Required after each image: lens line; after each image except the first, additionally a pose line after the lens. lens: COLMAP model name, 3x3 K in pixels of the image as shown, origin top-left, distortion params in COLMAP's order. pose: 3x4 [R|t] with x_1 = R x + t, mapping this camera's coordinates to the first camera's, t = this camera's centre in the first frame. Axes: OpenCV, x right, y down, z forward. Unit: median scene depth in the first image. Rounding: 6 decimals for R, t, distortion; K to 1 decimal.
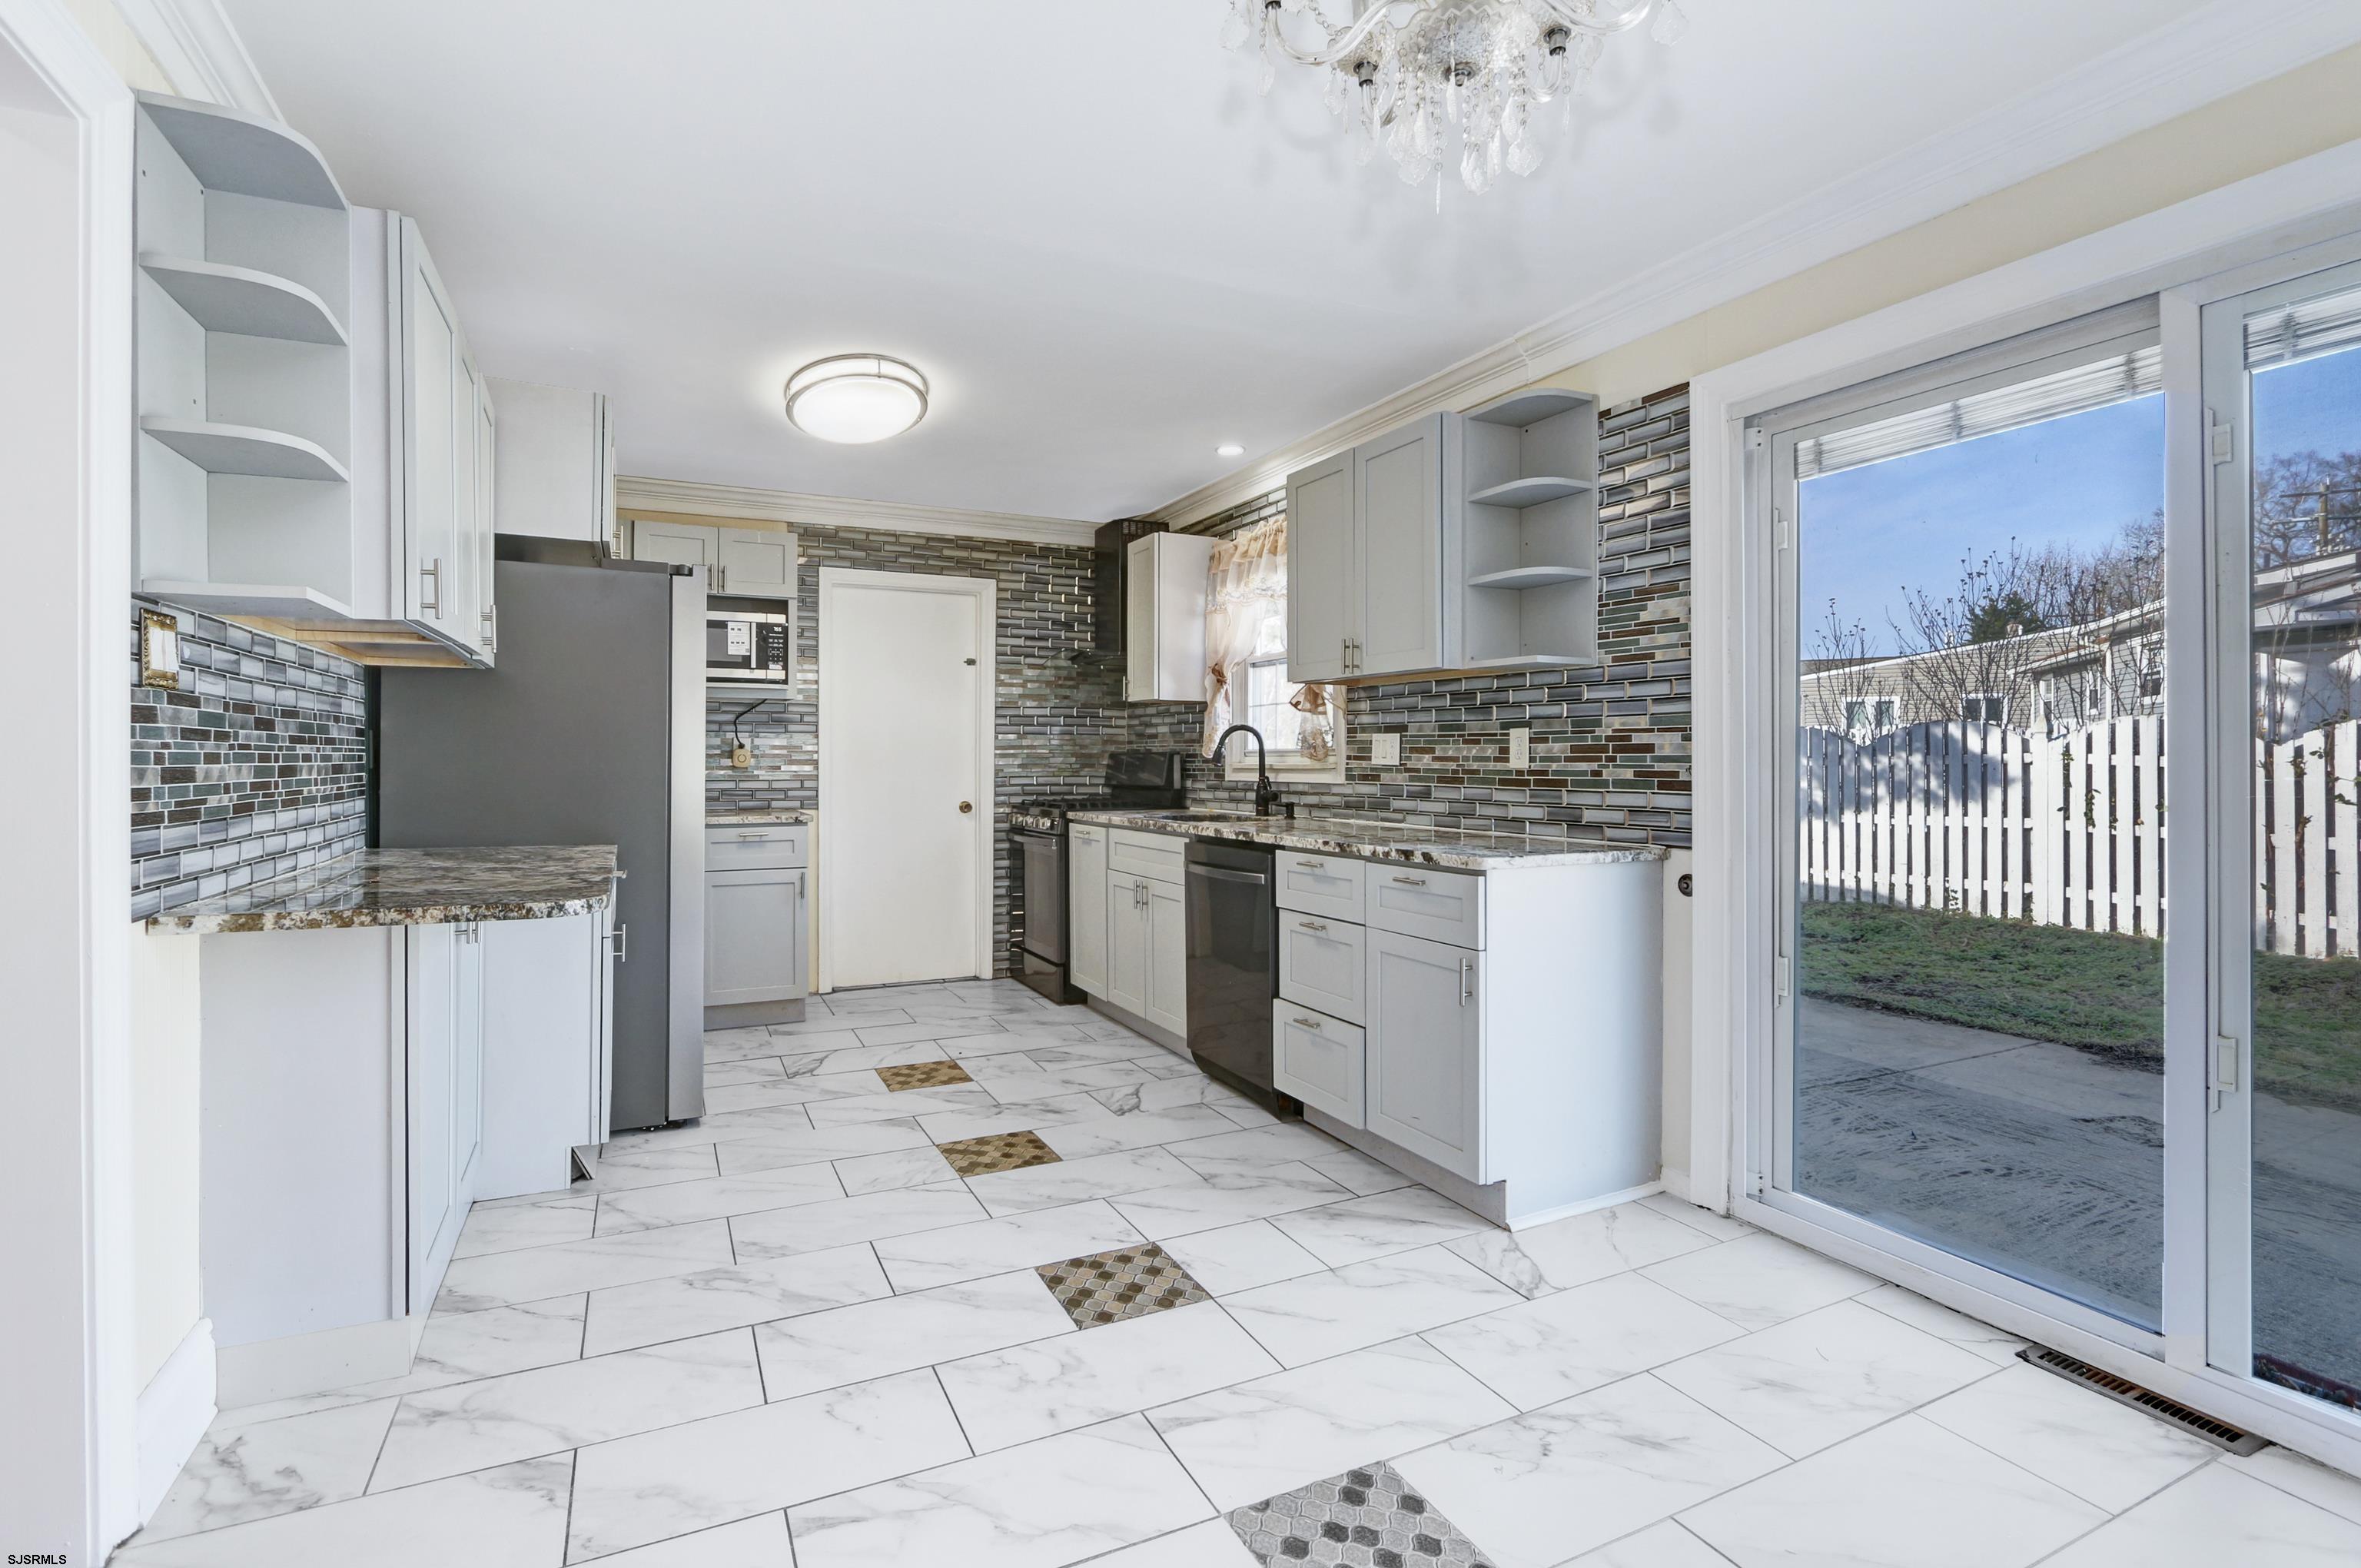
lens RADIAL K [[1096.3, 0, 1169.2], [0, 1096.3, 770.9], [0, 0, 1]] dist [-0.015772, 0.000502]
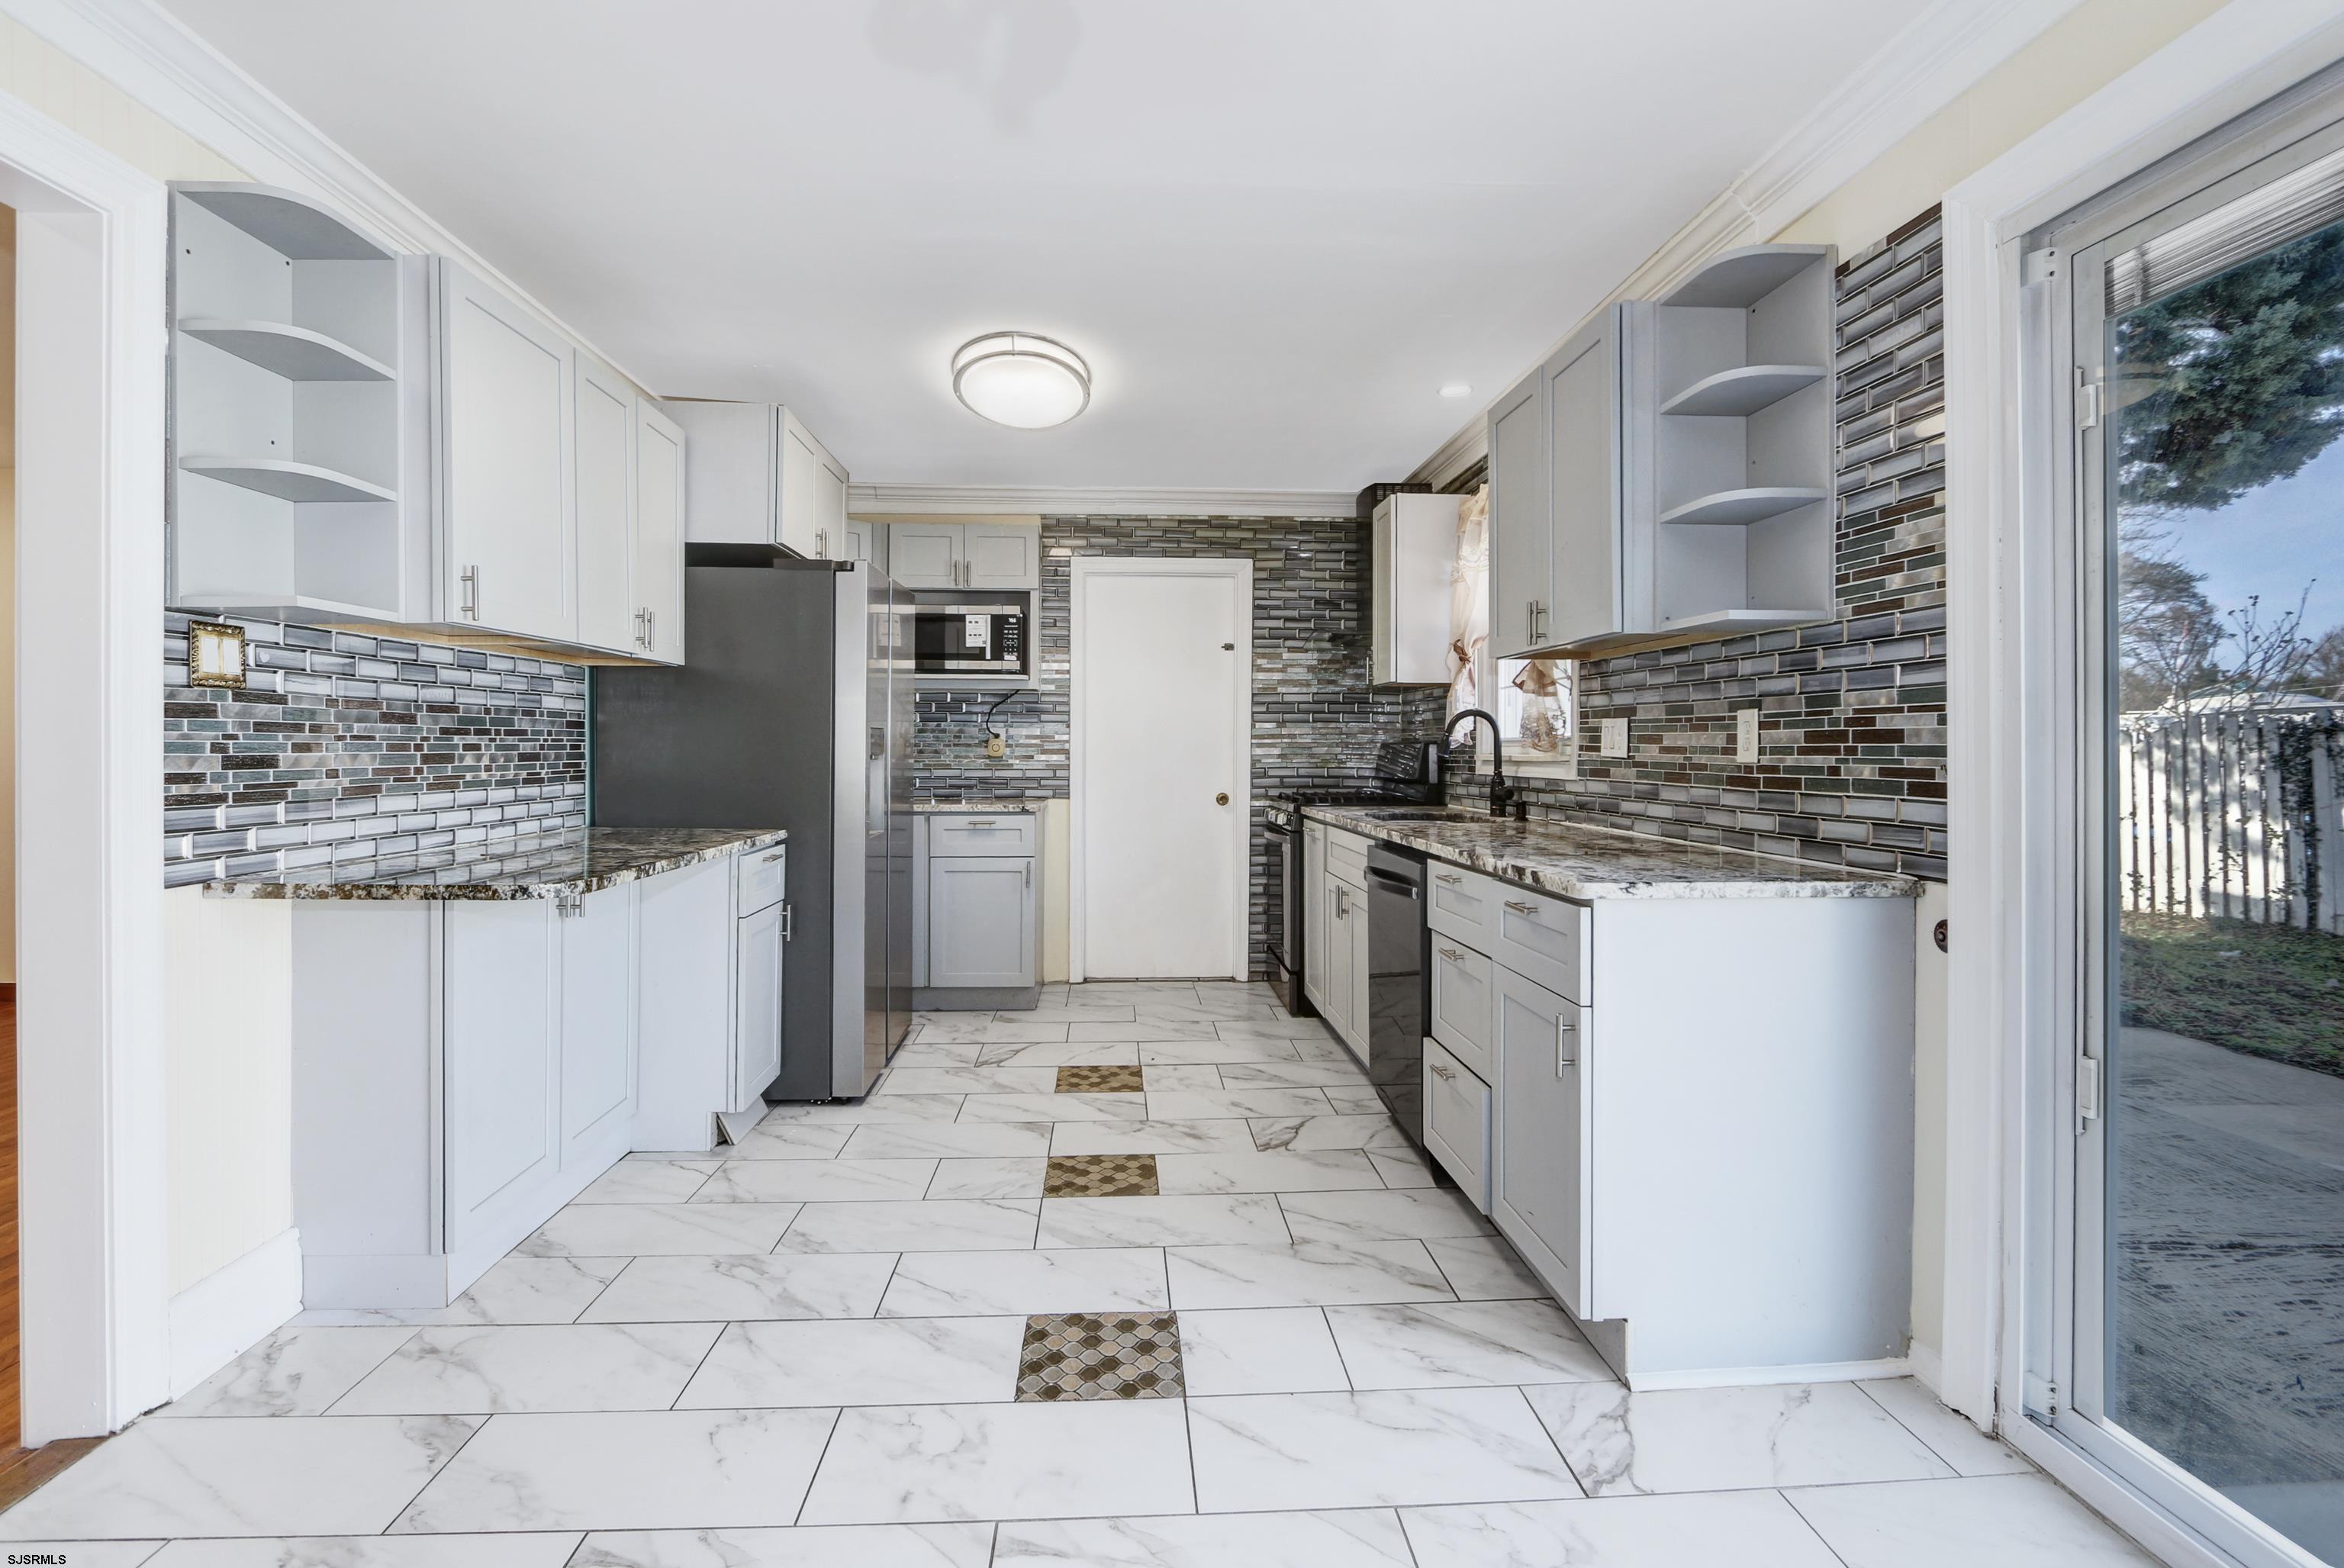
lens RADIAL K [[1110.6, 0, 1168.9], [0, 1110.6, 755.6], [0, 0, 1]] dist [-0.015478, -0.000067]
pose [[0.923749, 0.004049, -0.382978, 0.239455], [-0.005689, 0.999979, -0.003149, -0.002544], [0.382957, 0.005088, 0.923752, 0.146913]]
